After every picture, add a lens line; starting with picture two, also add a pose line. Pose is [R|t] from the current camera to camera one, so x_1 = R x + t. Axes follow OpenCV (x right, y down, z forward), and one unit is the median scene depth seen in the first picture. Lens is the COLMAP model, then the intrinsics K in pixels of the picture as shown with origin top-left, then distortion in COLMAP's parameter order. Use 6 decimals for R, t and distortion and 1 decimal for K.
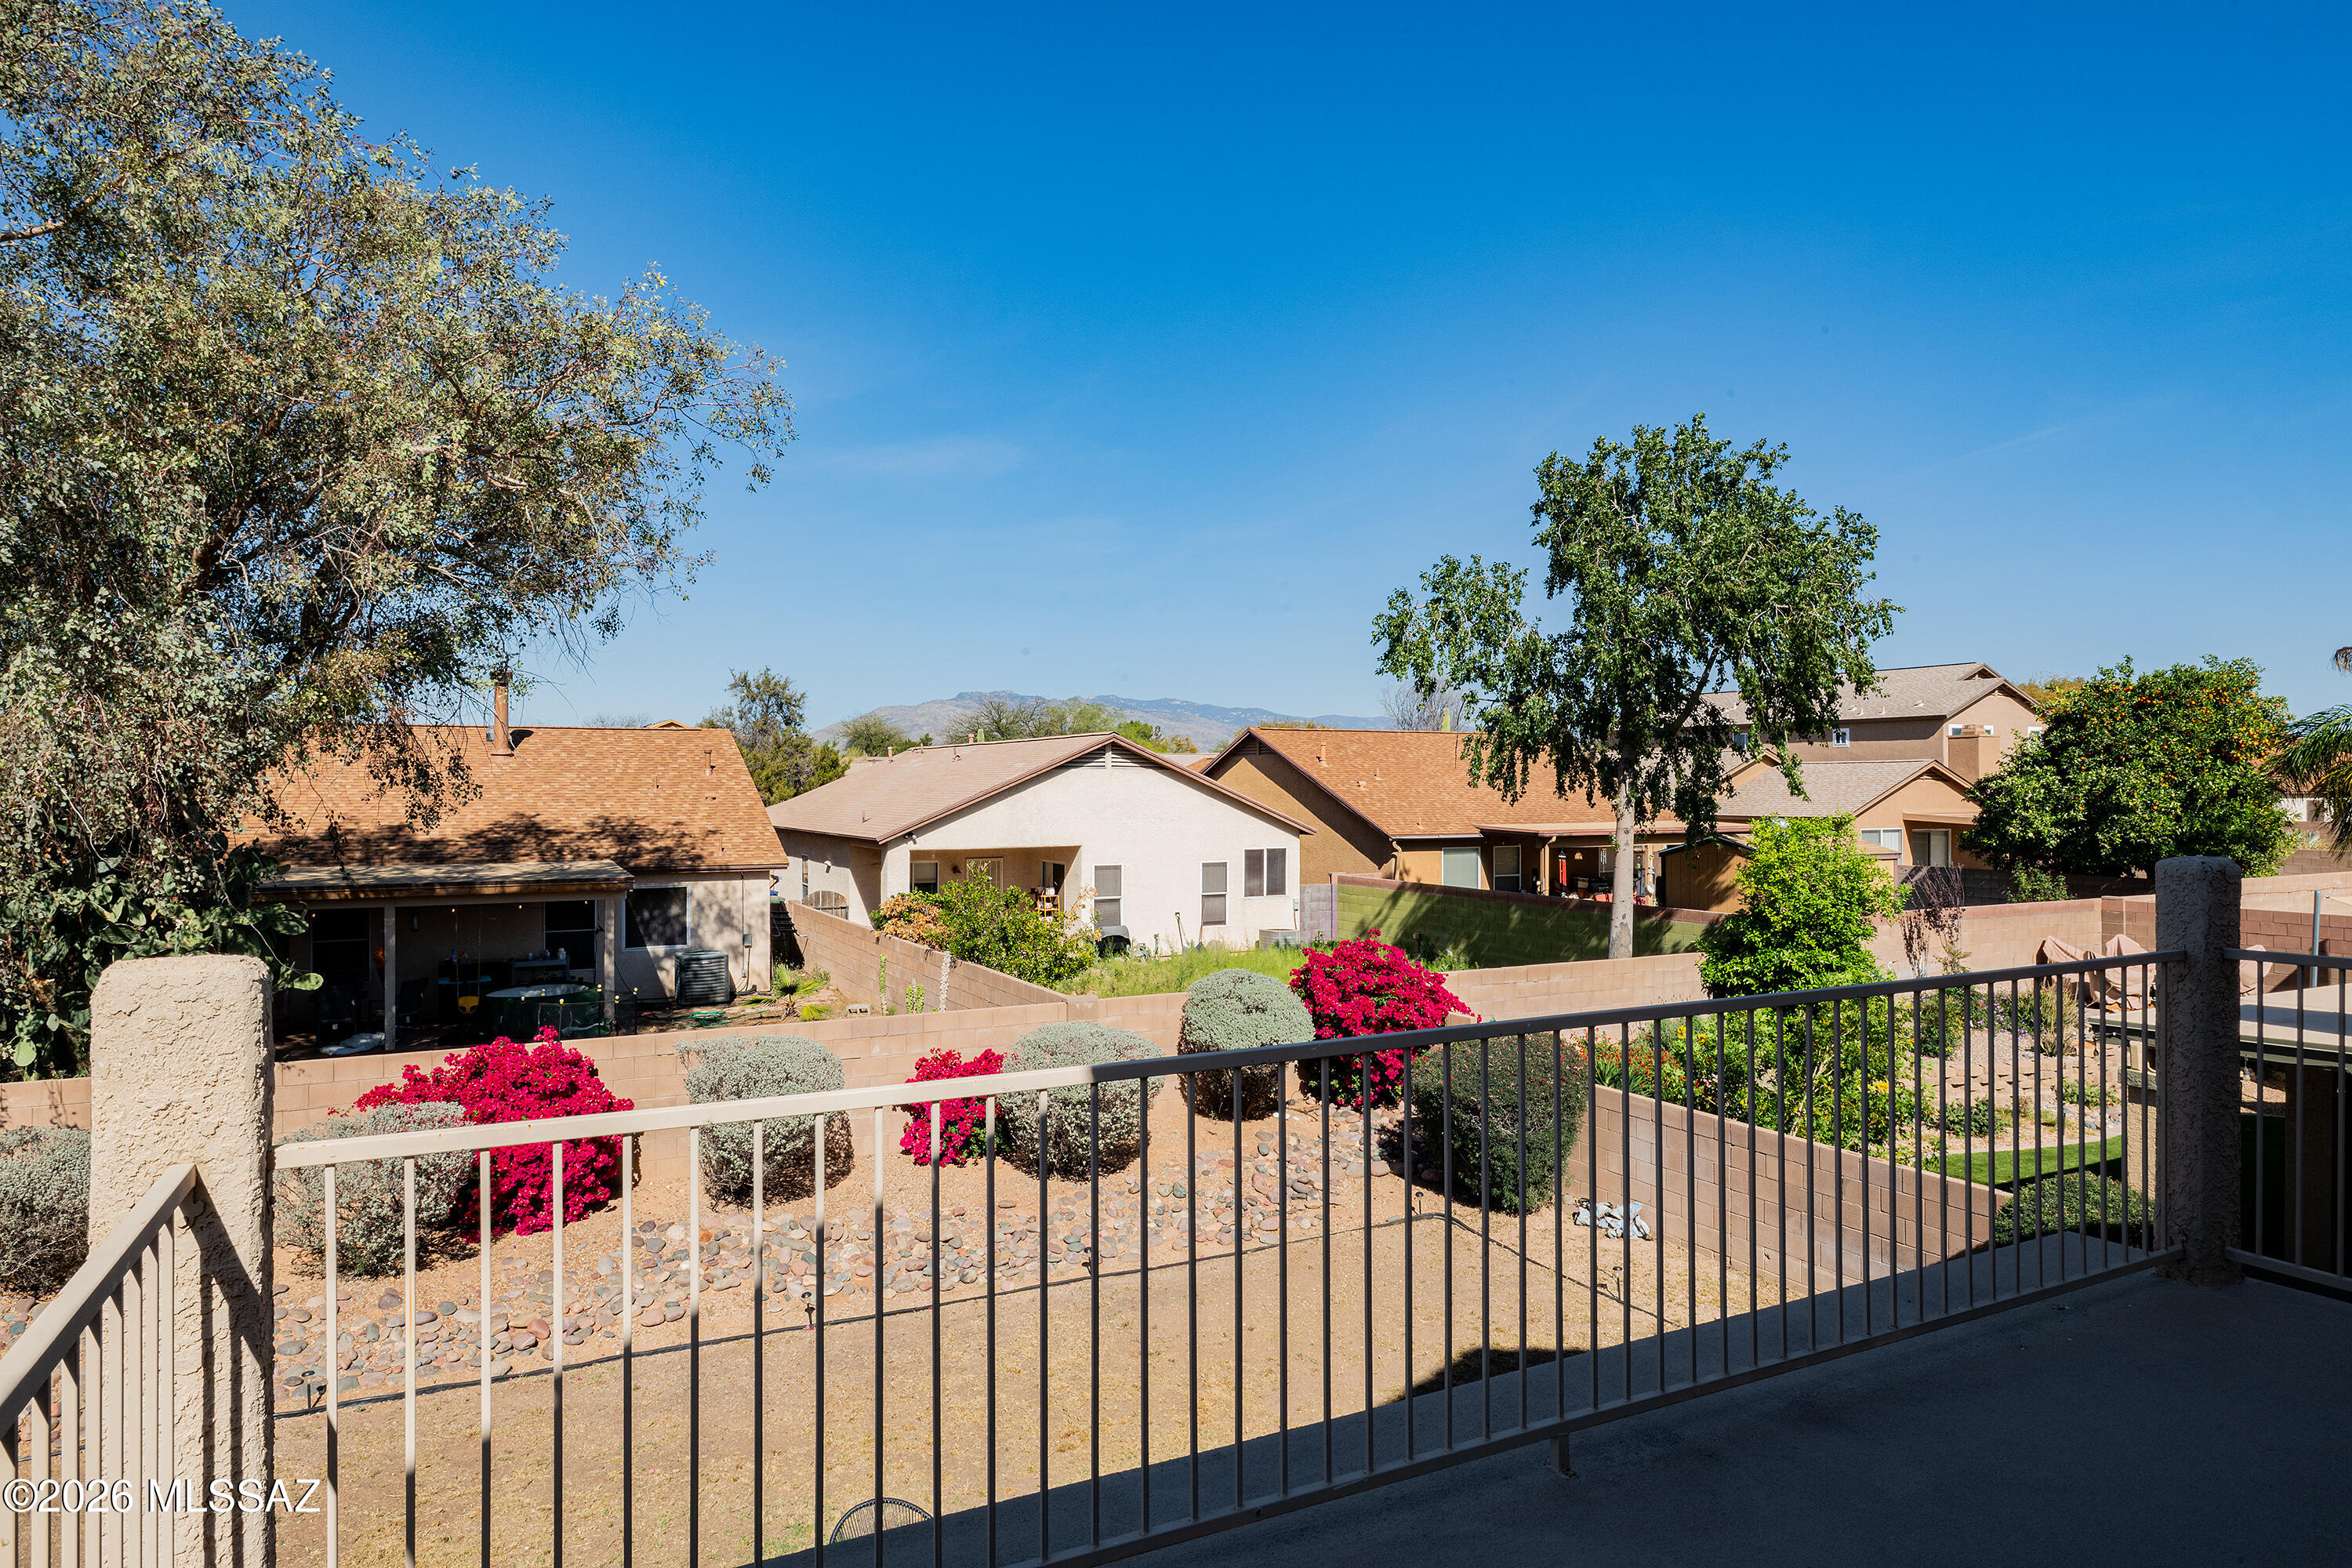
lens RADIAL K [[1441.9, 0, 1166.9], [0, 1441.9, 784.7], [0, 0, 1]] dist [0.001715, 0.000365]
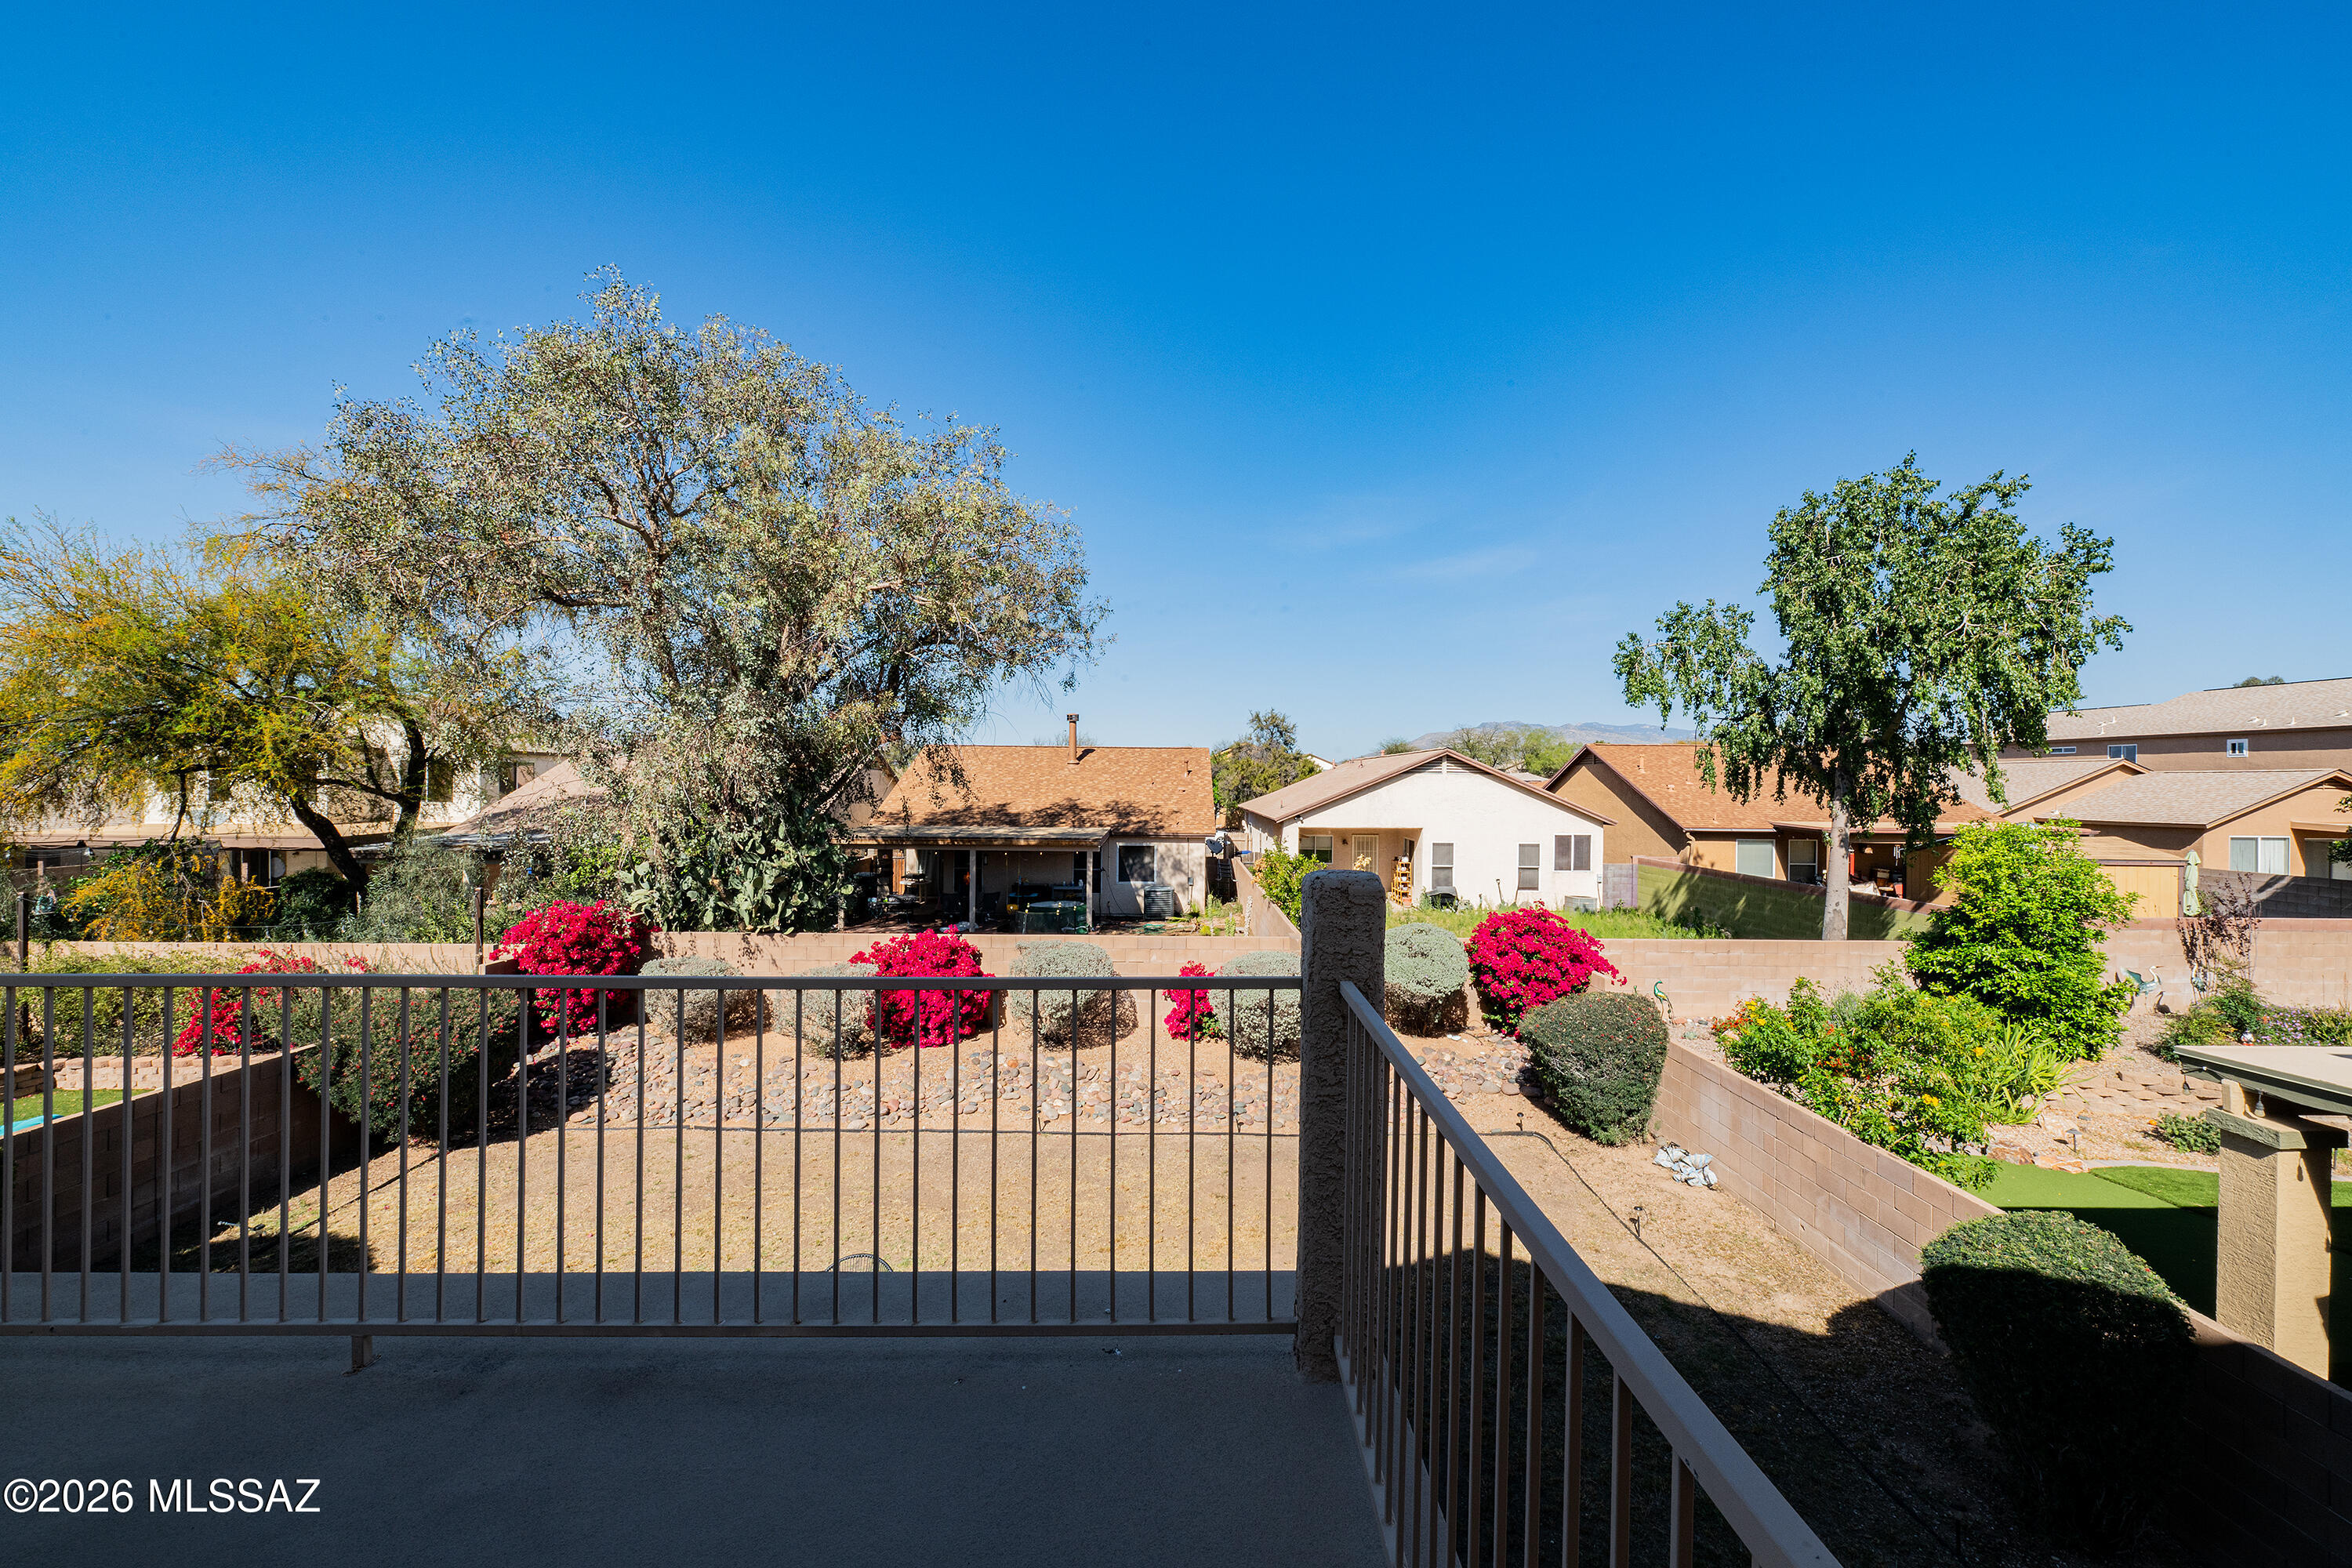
lens RADIAL K [[935.4, 0, 1183.1], [0, 935.4, 788.1], [0, 0, 1]] dist [-0.001707, 0.000040]
pose [[0.891055, 0.012666, -0.453719, 0.173627], [-0.010797, 0.999919, 0.006711, -0.000599], [0.453767, -0.001081, 0.891120, 0.090952]]
